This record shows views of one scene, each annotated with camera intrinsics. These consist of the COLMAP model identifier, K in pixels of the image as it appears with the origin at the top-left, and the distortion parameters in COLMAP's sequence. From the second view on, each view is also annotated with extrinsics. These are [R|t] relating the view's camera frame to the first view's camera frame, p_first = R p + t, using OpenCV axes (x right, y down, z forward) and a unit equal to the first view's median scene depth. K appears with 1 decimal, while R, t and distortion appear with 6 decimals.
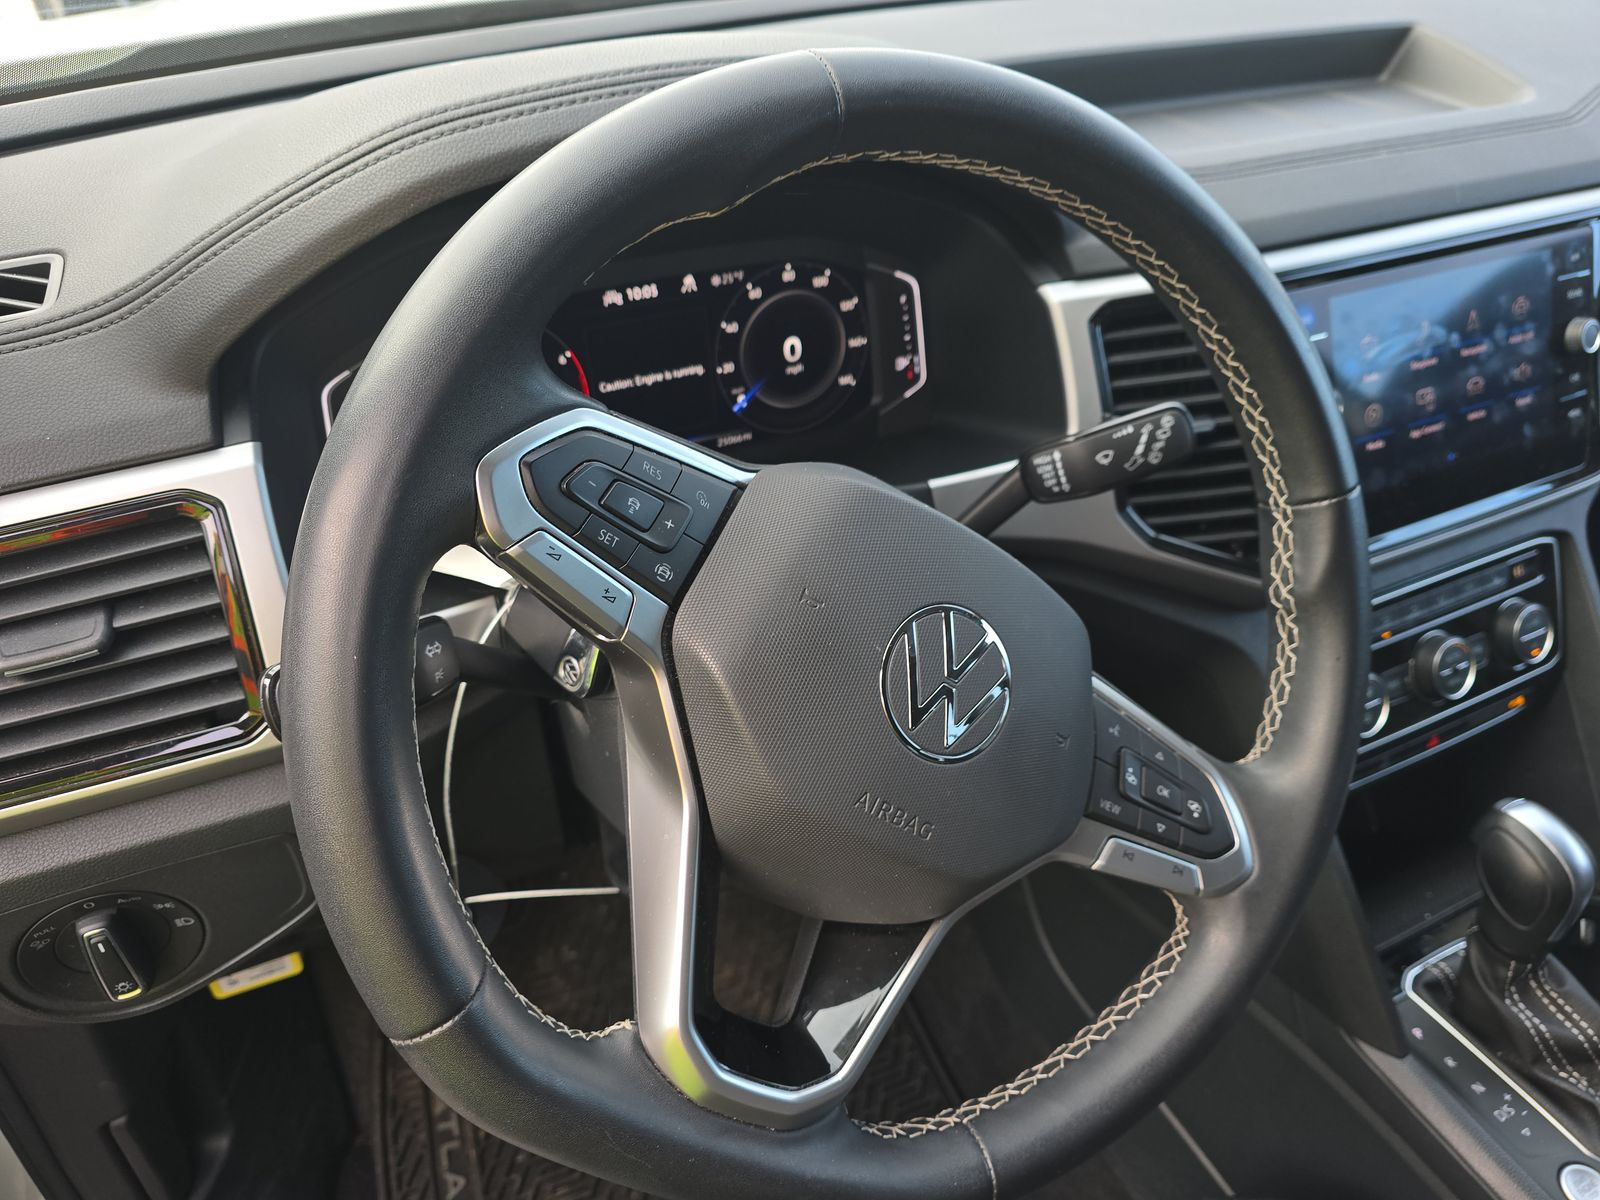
lens RADIAL K [[1084.6, 0, 807.2], [0, 1084.6, 596.9], [0, 0, 1]] dist [0.033179, -0.022879]
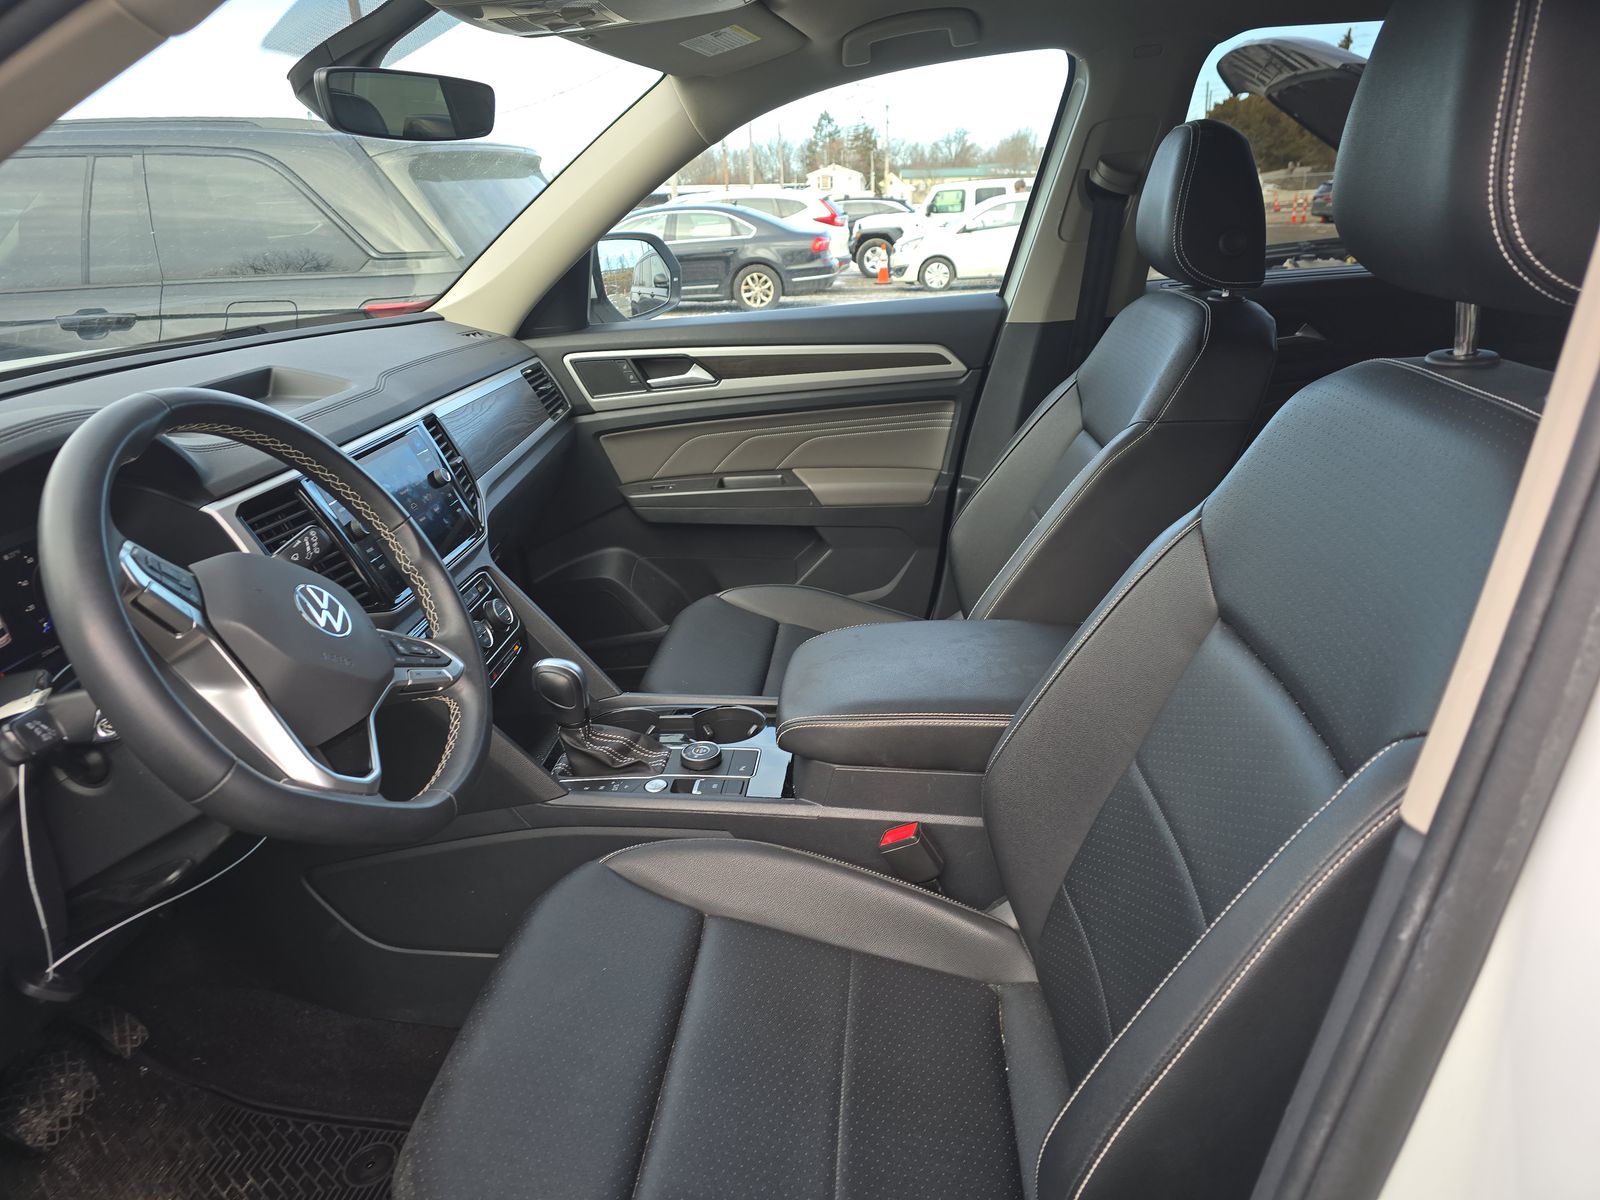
lens RADIAL K [[1097.5, 0, 822.8], [0, 1097.5, 607.4], [0, 0, 1]] dist [0.088224, -0.064077]
pose [[0.512082, -0.339236, 0.789108, -0.999096], [0.552600, 0.833446, -0.000306, 0.550013], [-0.657575, 0.436218, 0.614255, -0.999076]]
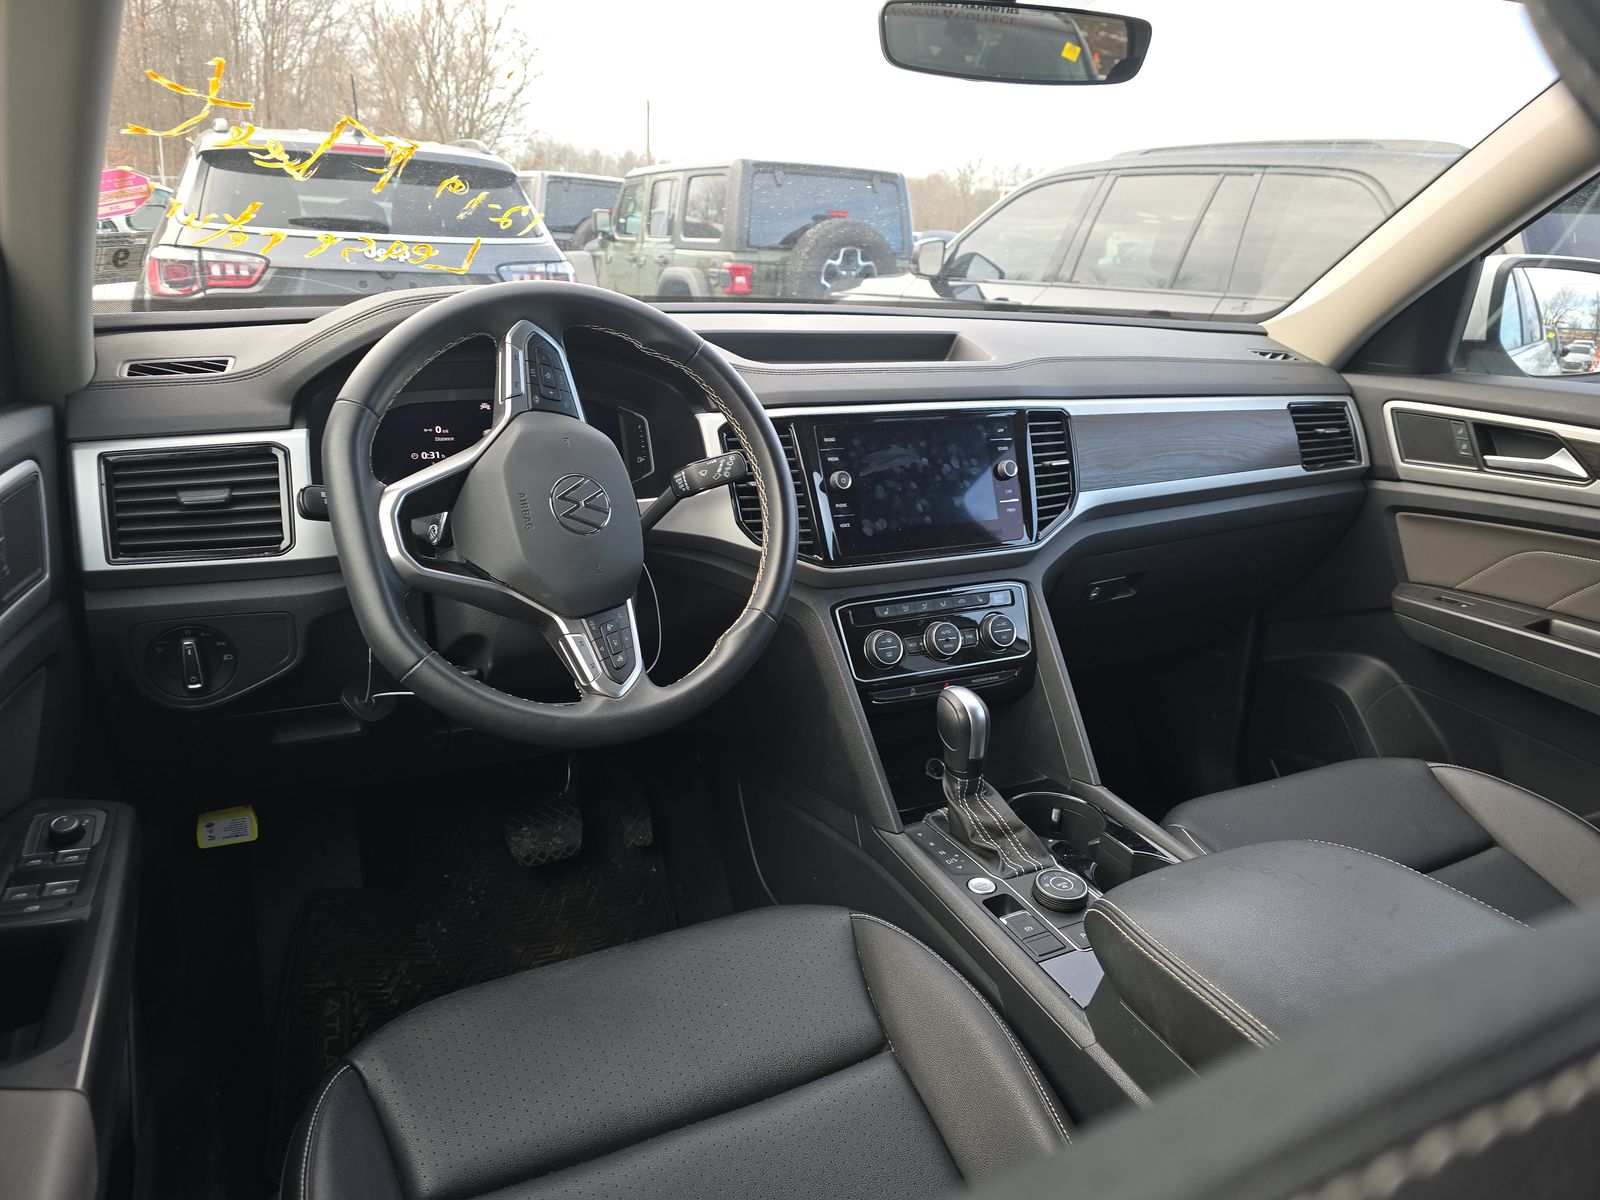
lens RADIAL K [[1097.5, 0, 822.8], [0, 1097.5, 607.4], [0, 0, 1]] dist [0.088224, -0.064077]
pose [[0.999225, 0.033025, 0.021430, 0.516133], [-0.024824, 0.951025, -0.308115, 0.867482], [-0.030556, 0.307344, 0.951108, -1.100138]]
